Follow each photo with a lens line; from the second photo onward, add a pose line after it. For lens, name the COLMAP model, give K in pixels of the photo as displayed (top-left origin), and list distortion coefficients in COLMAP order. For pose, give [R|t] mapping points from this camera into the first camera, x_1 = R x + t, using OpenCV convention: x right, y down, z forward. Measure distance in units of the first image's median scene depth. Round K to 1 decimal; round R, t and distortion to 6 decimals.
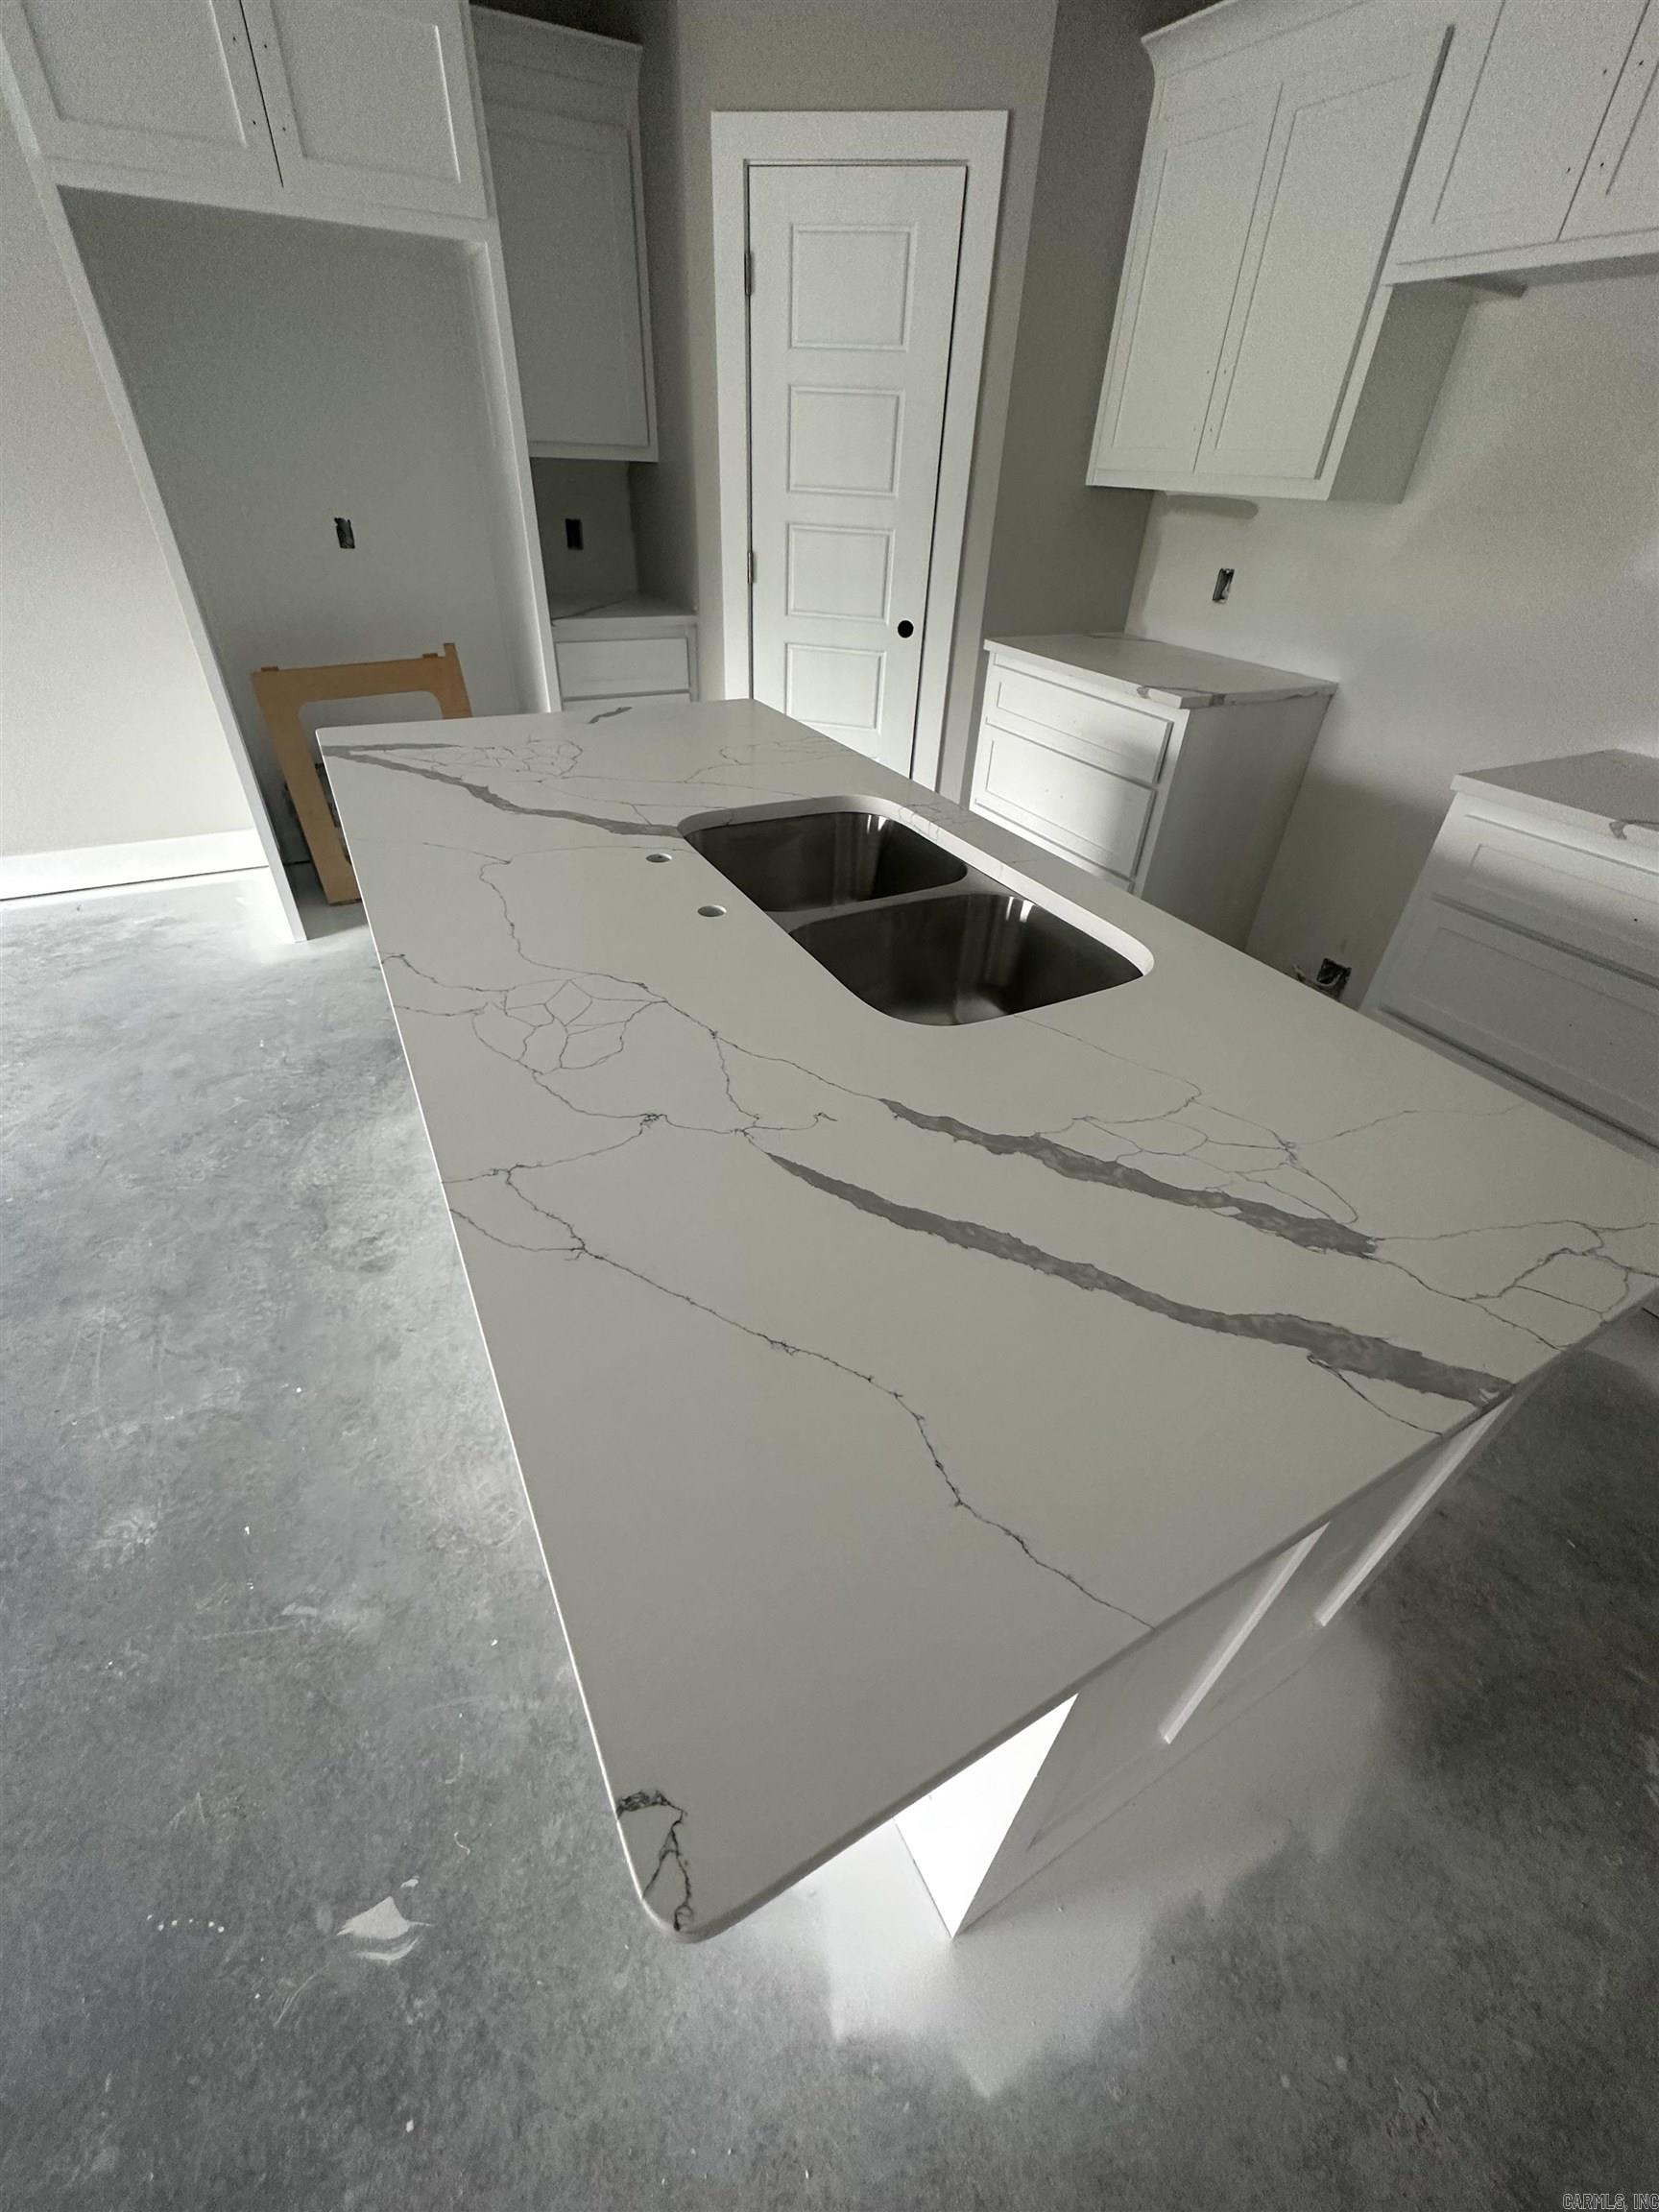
lens RADIAL K [[883.0, 0, 831.3], [0, 883.0, 1104.8], [0, 0, 1]] dist [0.000540, -0.000388]
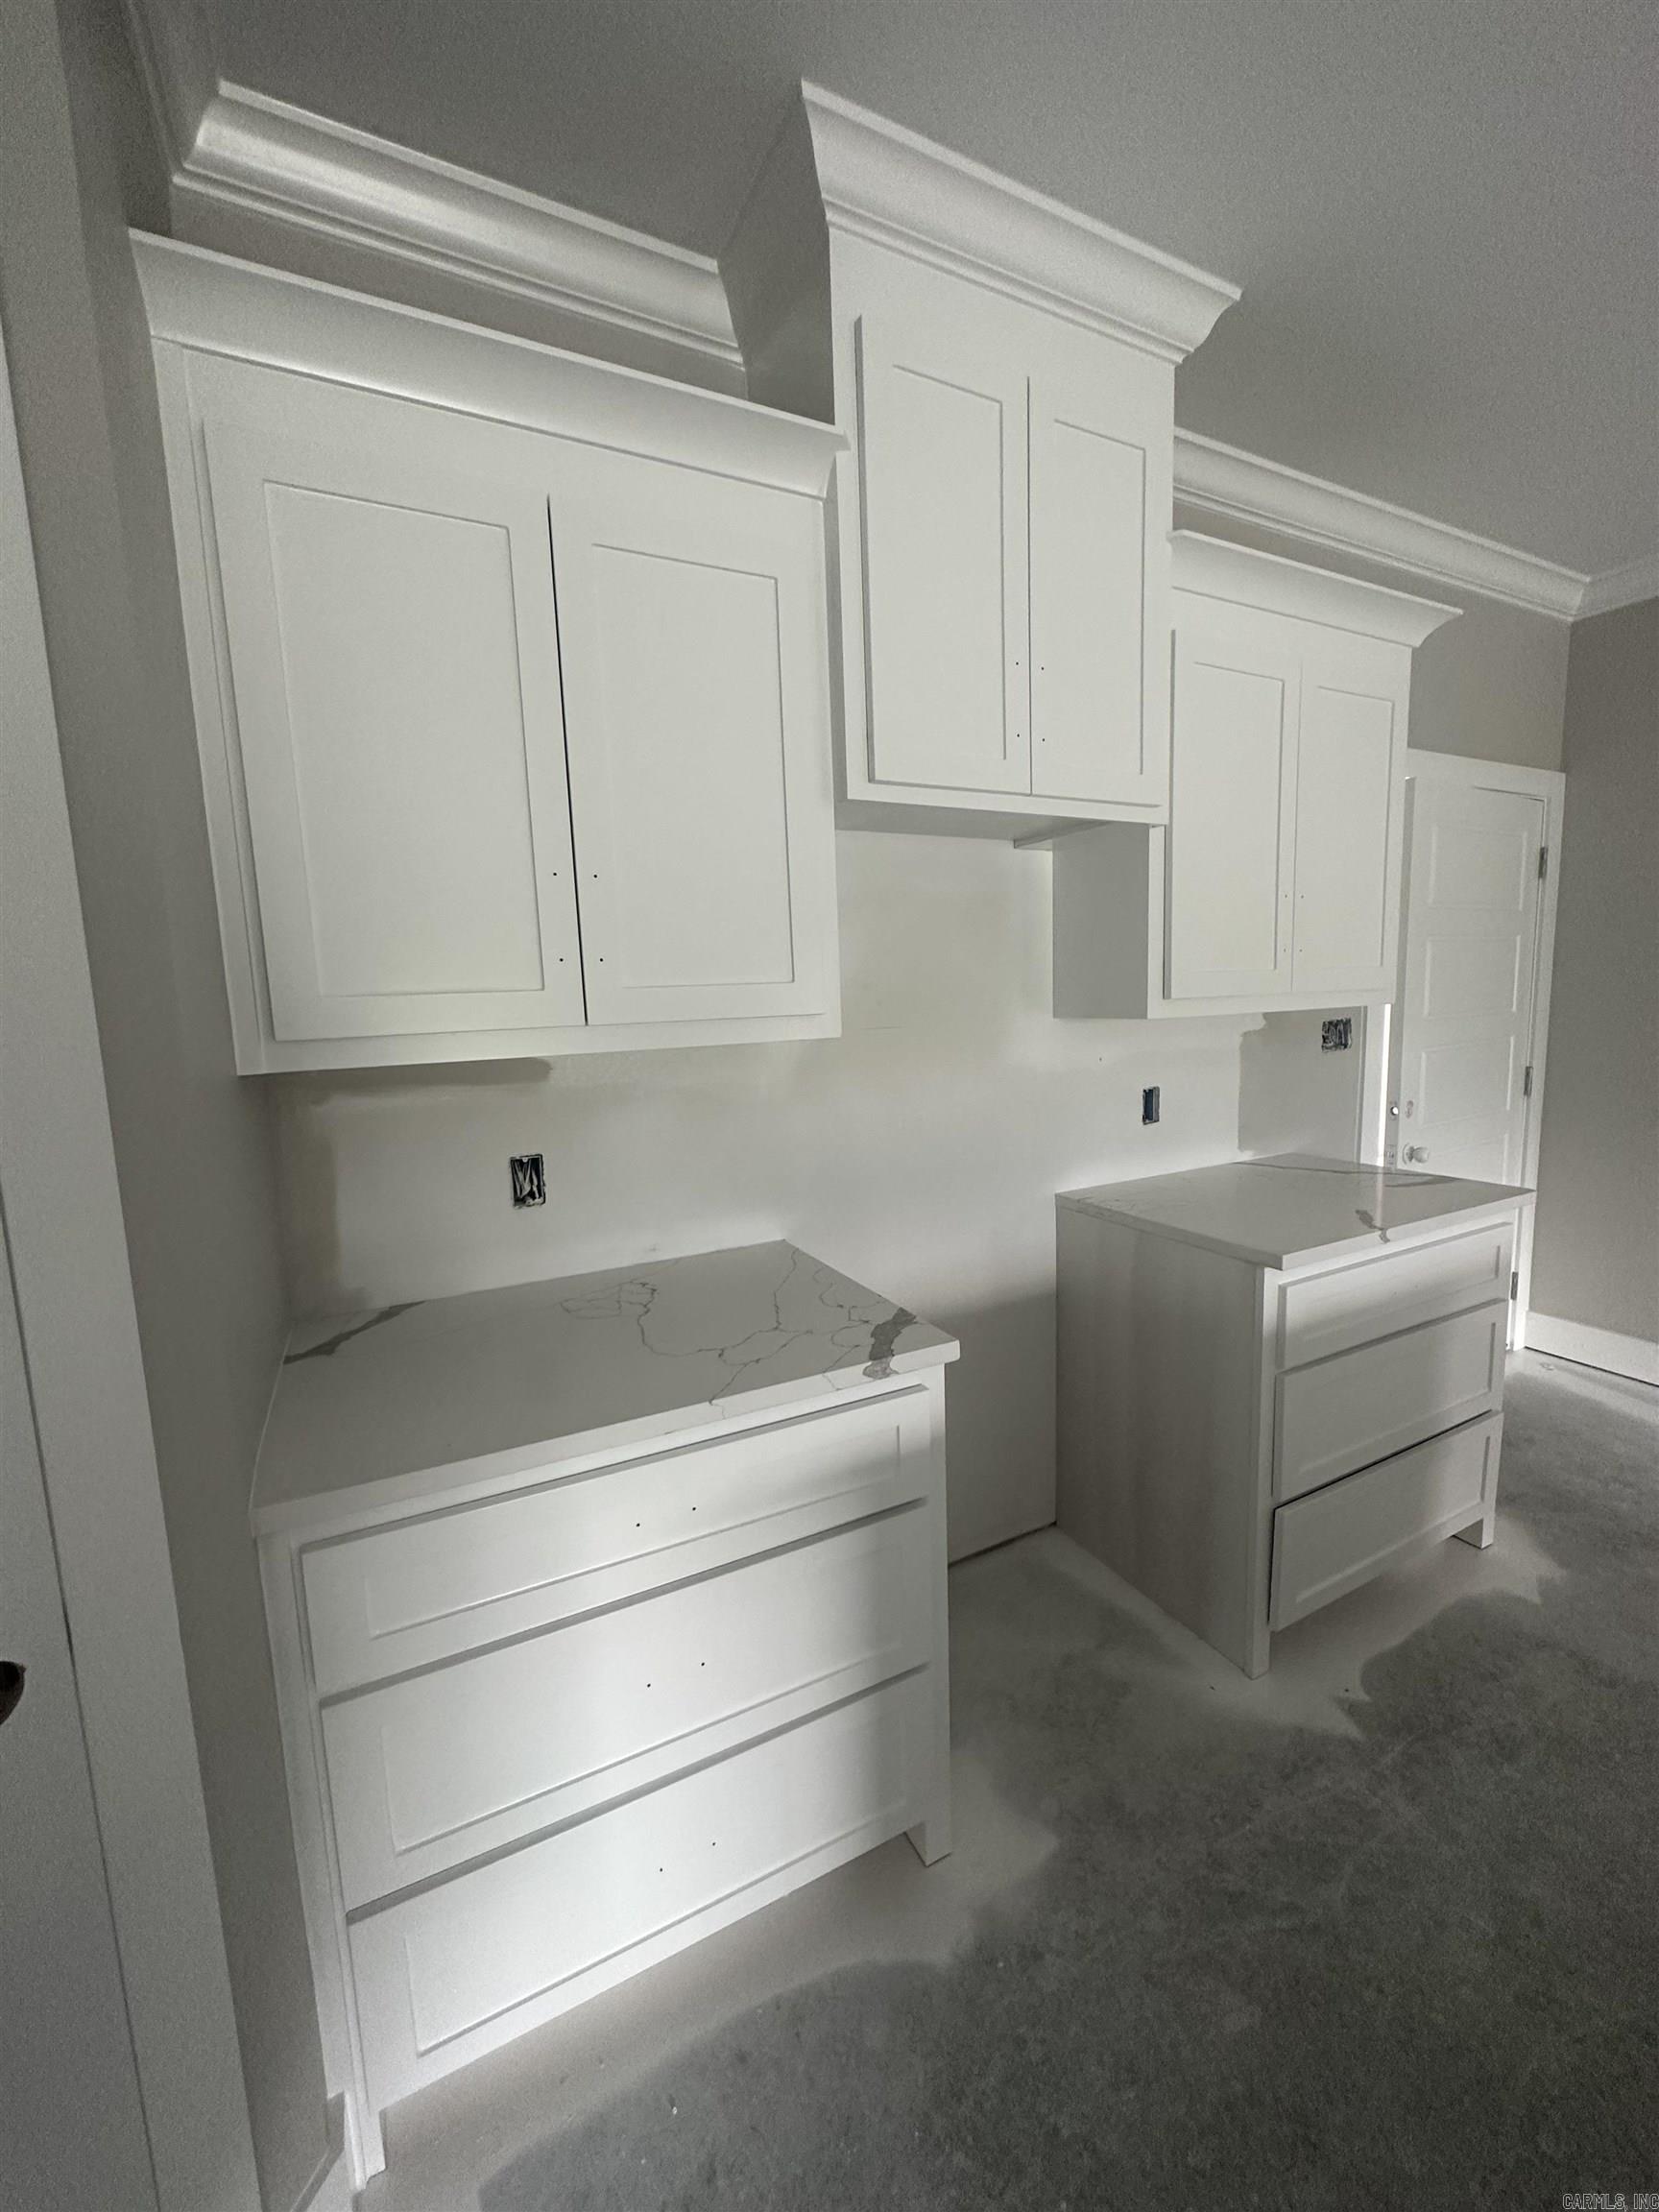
lens RADIAL K [[883.0, 0, 836.6], [0, 883.0, 1119.9], [0, 0, 1]] dist [0.000540, -0.000388]
pose [[0.016598, -0.161828, 0.986679, -0.144335], [0.628150, 0.769452, 0.115633, -0.747969], [-0.777915, 0.617864, 0.114424, 1.011192]]
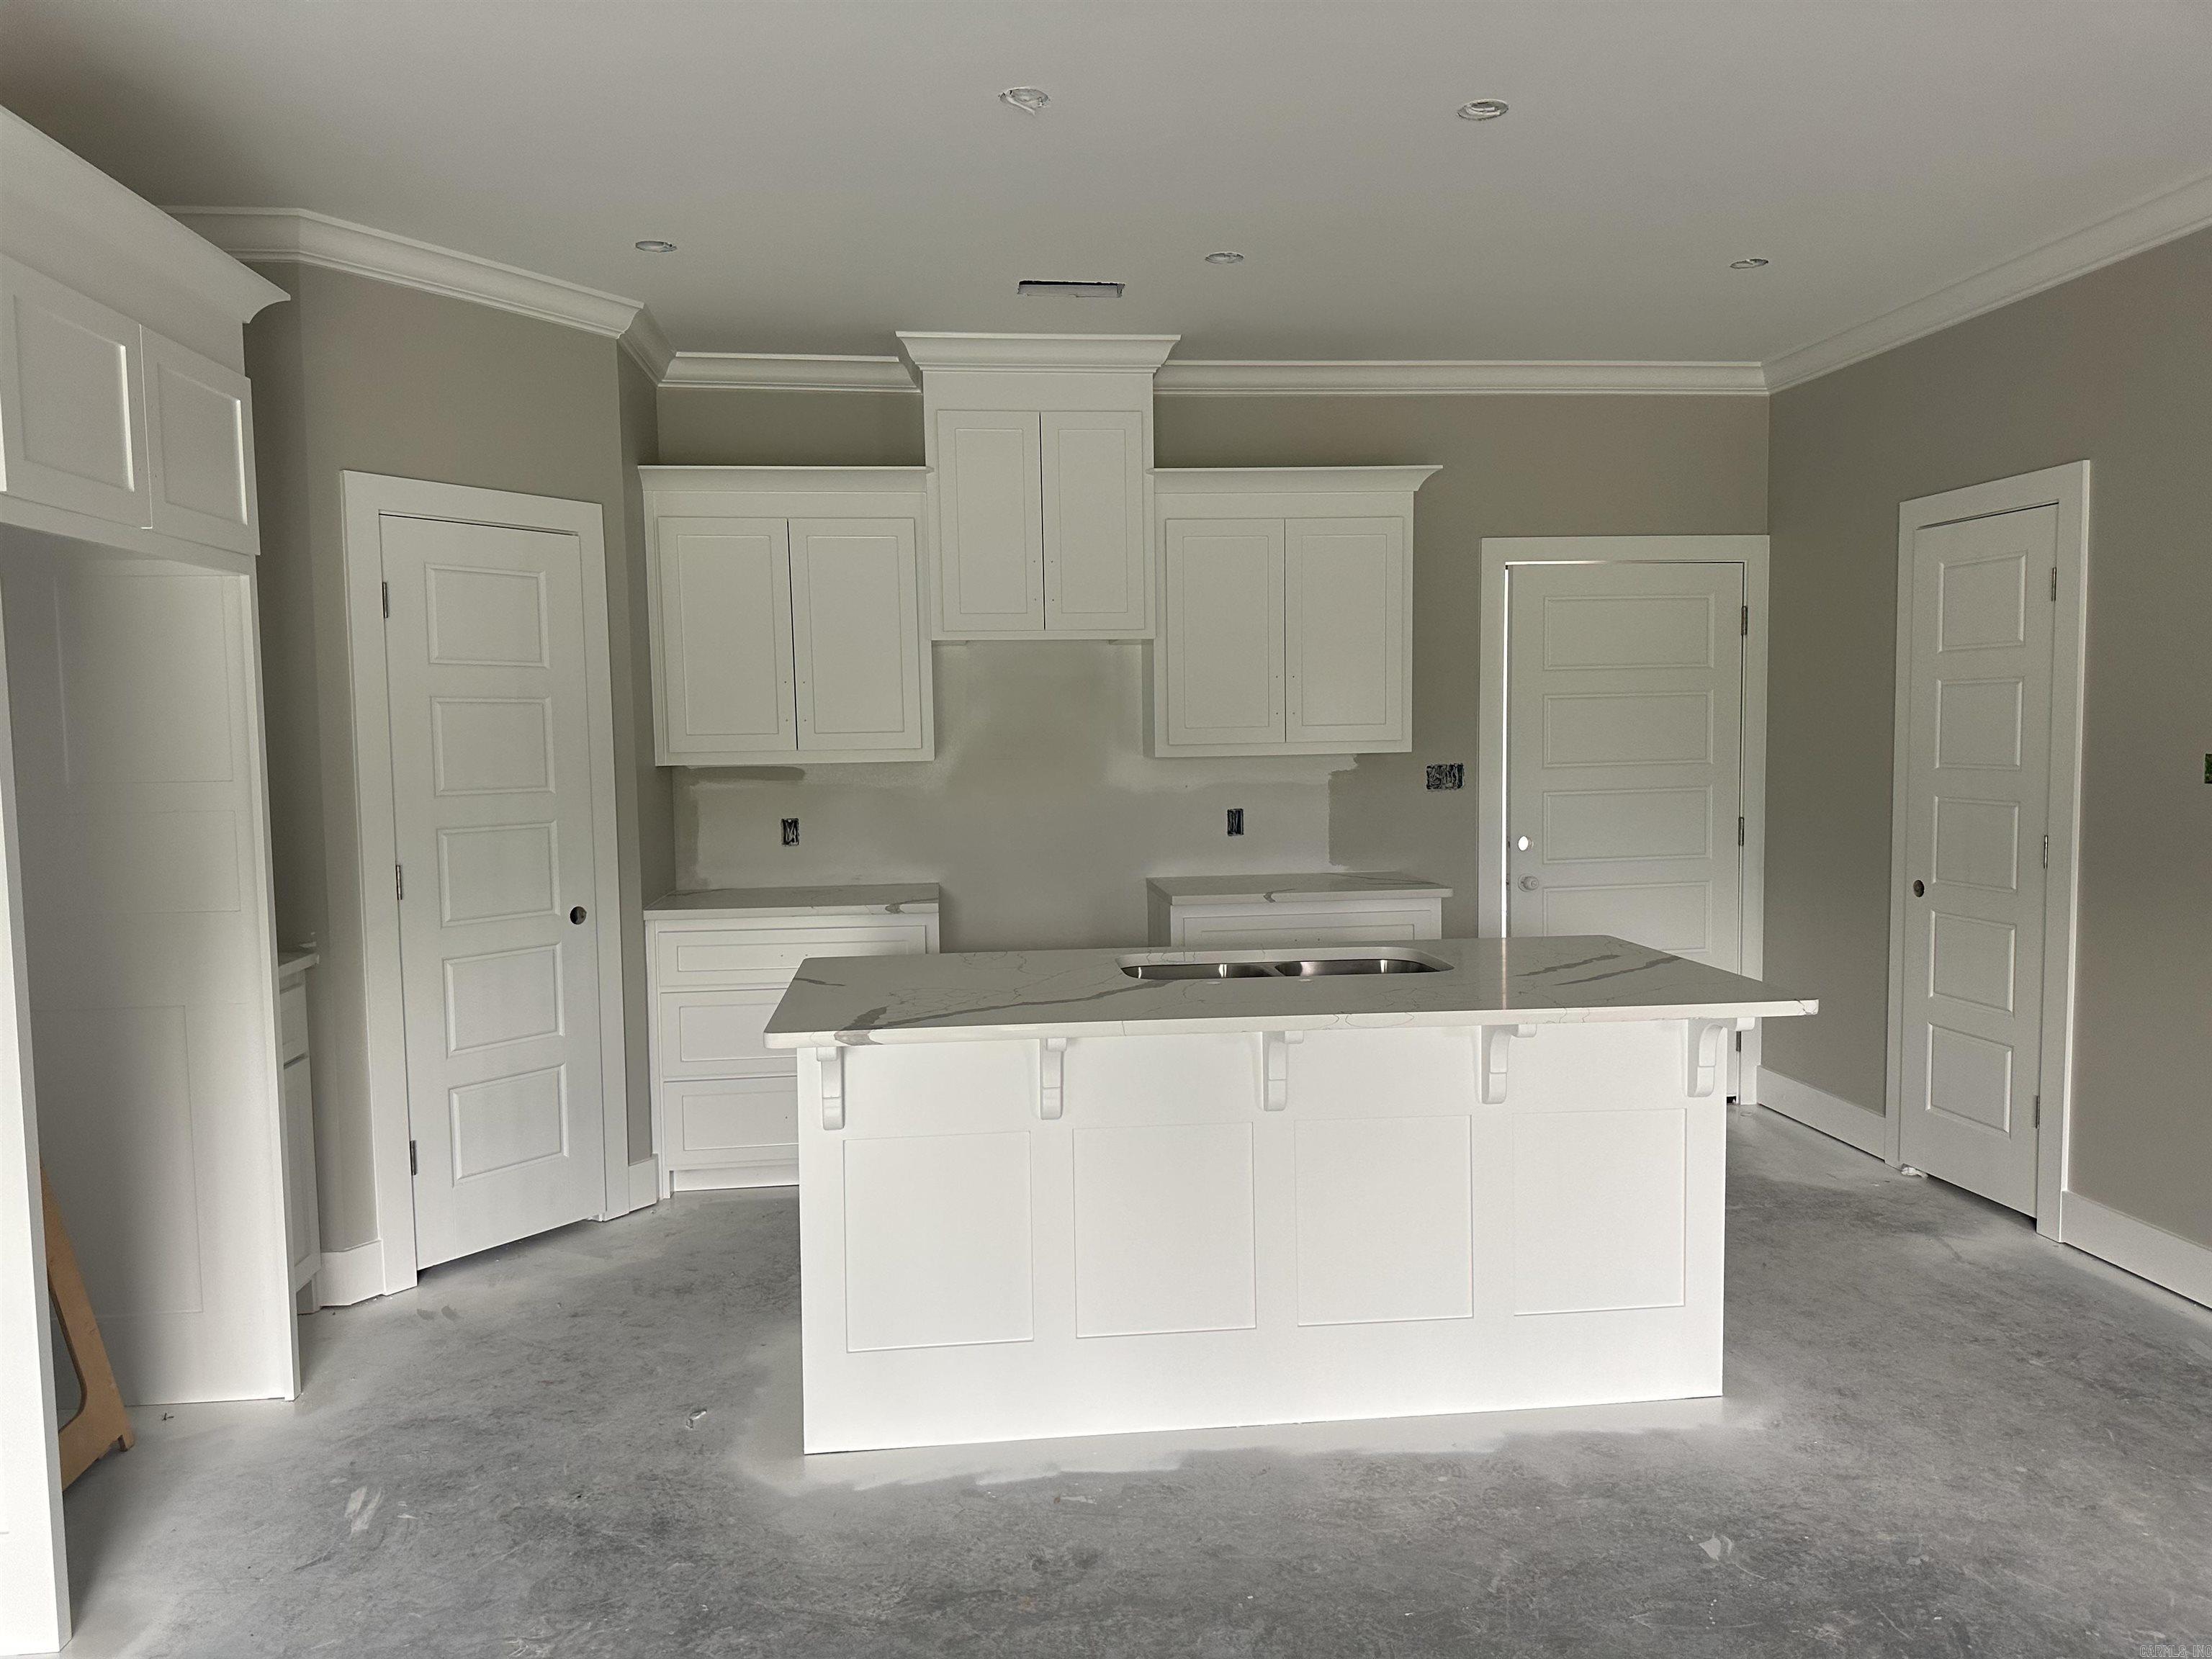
lens RADIAL K [[1526.6, 0, 1110.4], [0, 1526.6, 861.2], [0, 0, 1]] dist [0.019063, -0.004330]
pose [[0.385112, -0.130998, 0.913525, -1.474124], [0.569836, 0.812390, -0.123729, -0.140794], [-0.725931, 0.568209, 0.387509, 0.023440]]
